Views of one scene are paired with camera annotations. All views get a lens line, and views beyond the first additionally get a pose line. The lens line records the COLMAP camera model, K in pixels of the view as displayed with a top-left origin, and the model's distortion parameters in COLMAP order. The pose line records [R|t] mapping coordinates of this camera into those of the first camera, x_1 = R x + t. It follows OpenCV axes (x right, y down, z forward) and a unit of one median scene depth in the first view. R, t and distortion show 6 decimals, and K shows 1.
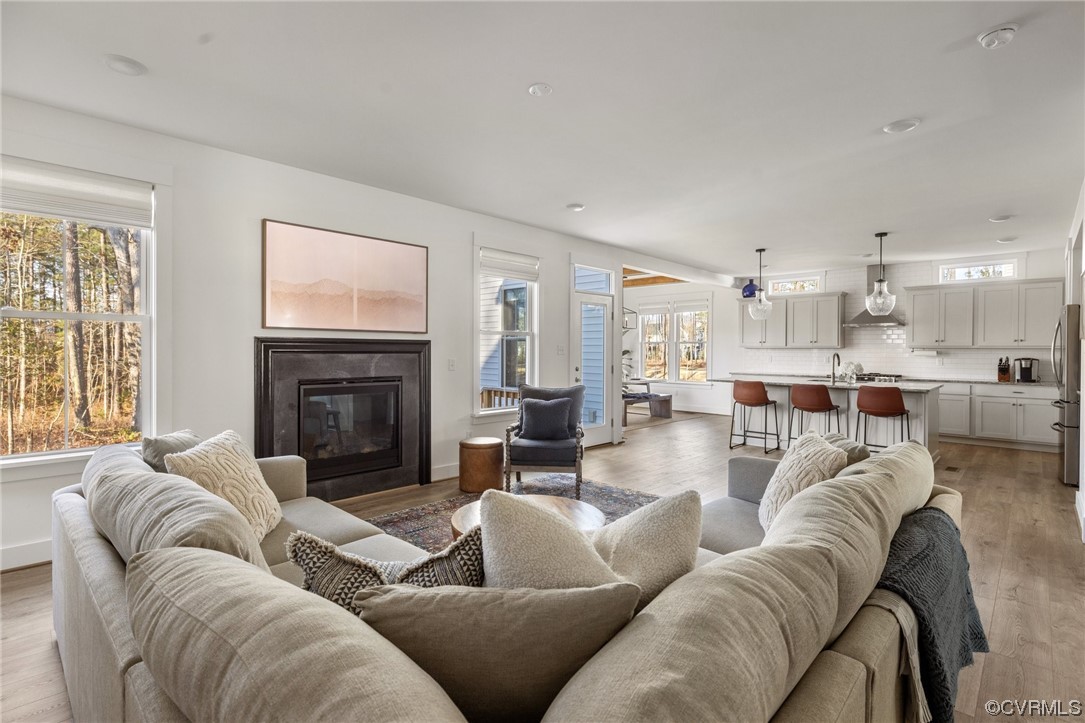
lens RADIAL K [[517.6, 0, 538.7], [0, 517.6, 349.1], [0, 0, 1]] dist [-0.008191, 0.000423]
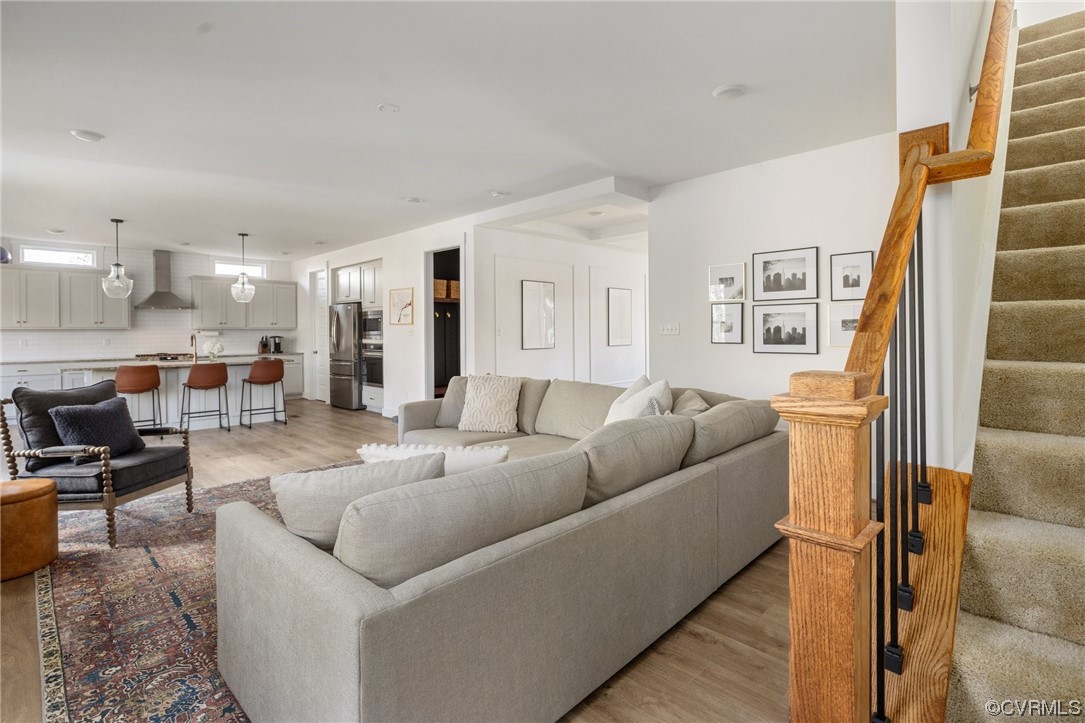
lens RADIAL K [[514.6, 0, 531.6], [0, 514.6, 333.0], [0, 0, 1]] dist [0.001206, 0.001287]
pose [[0.021466, -0.008616, 0.999732, -0.480451], [0.003127, 0.999959, 0.008551, -0.001629], [-0.999765, 0.002943, 0.021492, 0.276958]]
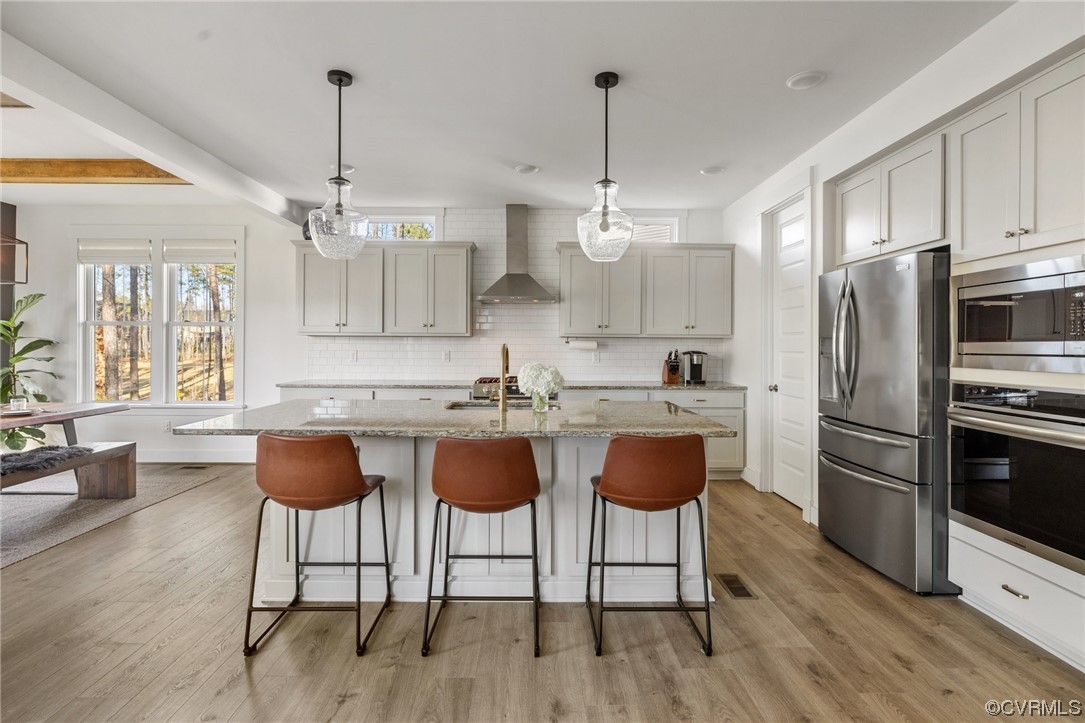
lens RADIAL K [[517.6, 0, 538.7], [0, 517.6, 349.1], [0, 0, 1]] dist [-0.008191, 0.000423]
pose [[0.708948, -0.007845, 0.705217, 0.278427], [-0.003260, 0.999891, 0.014400, 0.004621], [-0.705254, -0.012508, 0.708845, 0.661221]]
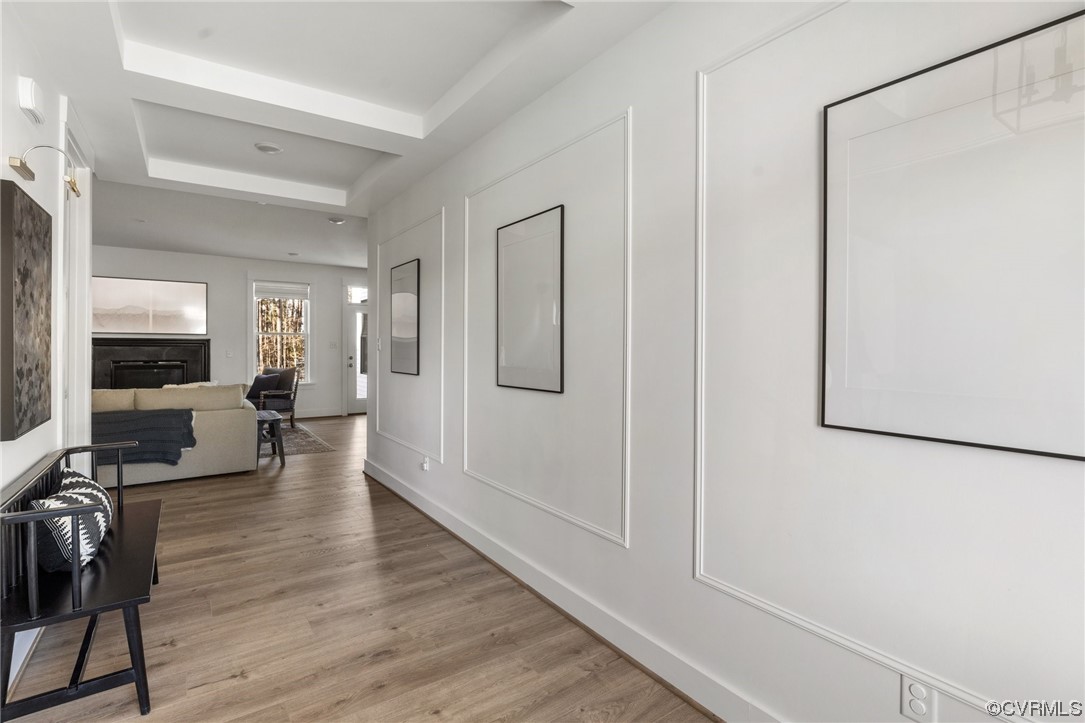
lens RADIAL K [[517.6, 0, 538.7], [0, 517.6, 349.1], [0, 0, 1]] dist [-0.008191, 0.000423]
pose [[0.978982, 0.000071, -0.203947, 0.850760], [0.001144, 0.999982, 0.005839, 0.005372], [0.203944, -0.005950, 0.978964, -0.302712]]
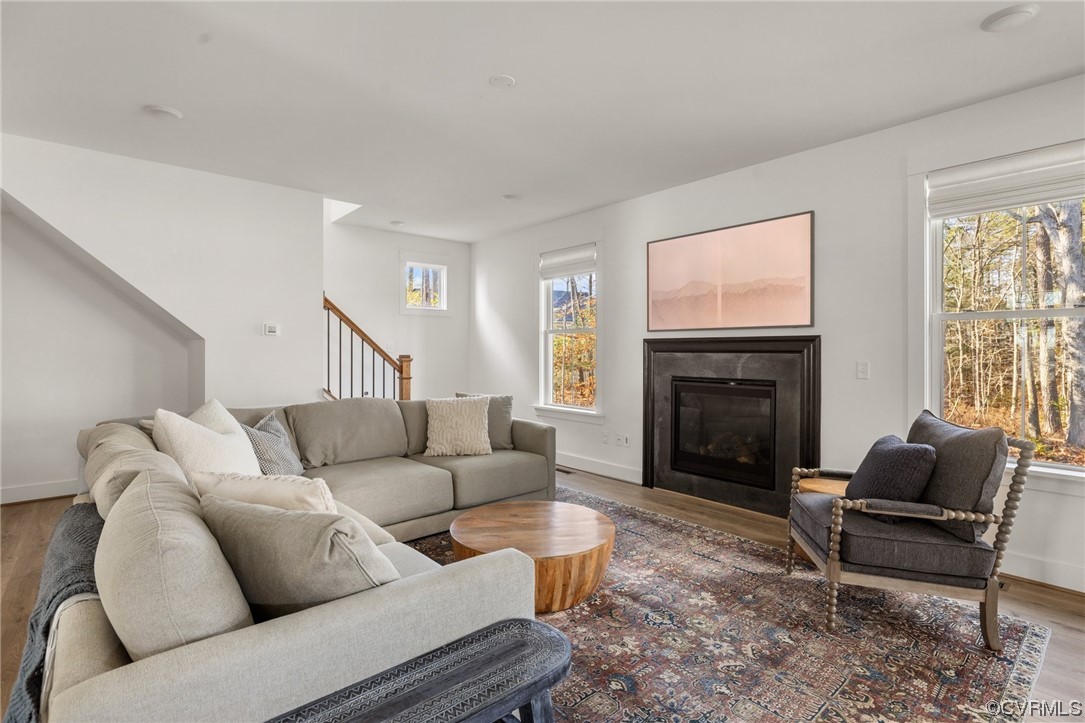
lens RADIAL K [[517.6, 0, 538.7], [0, 517.6, 349.1], [0, 0, 1]] dist [-0.008191, 0.000423]
pose [[-0.088204, -0.007385, -0.996075, 0.405196], [-0.000753, 0.999973, -0.007347, 0.005789], [0.996102, 0.000102, -0.088207, 0.485276]]
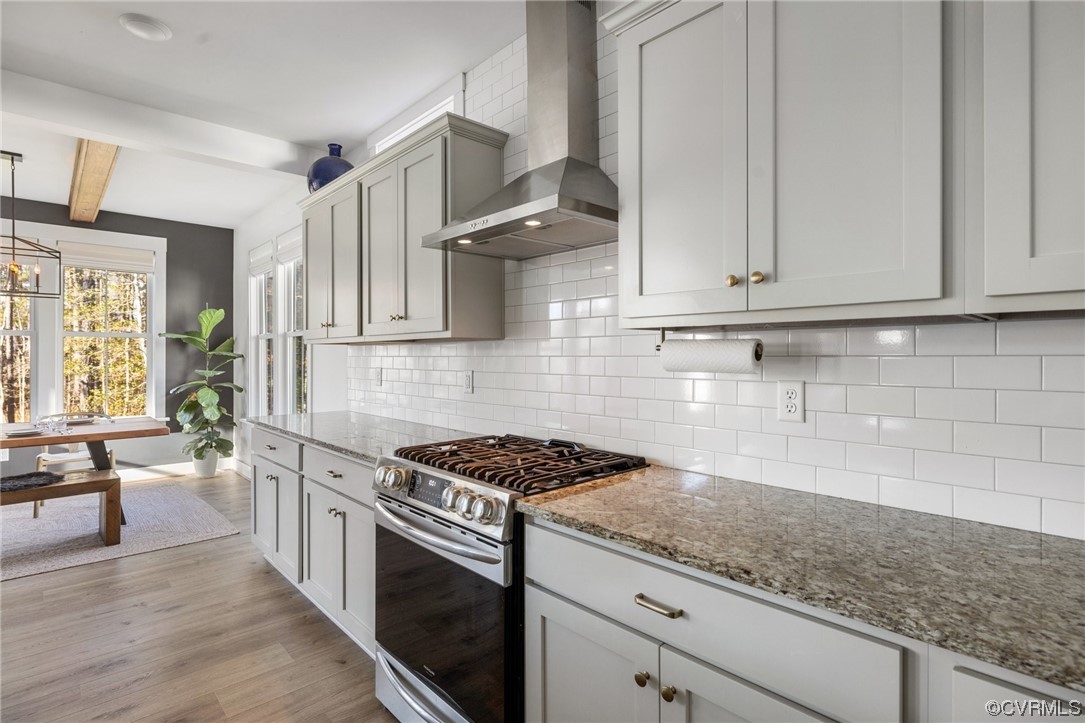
lens RADIAL K [[534.4, 0, 541.8], [0, 534.4, 353.8], [0, 0, 1]] dist [-0.004461, 0.000390]
pose [[0.998486, -0.007643, -0.054469, 0.821892], [0.007556, 0.999970, -0.001799, 0.009040], [0.054481, 0.001385, 0.998514, 0.939355]]
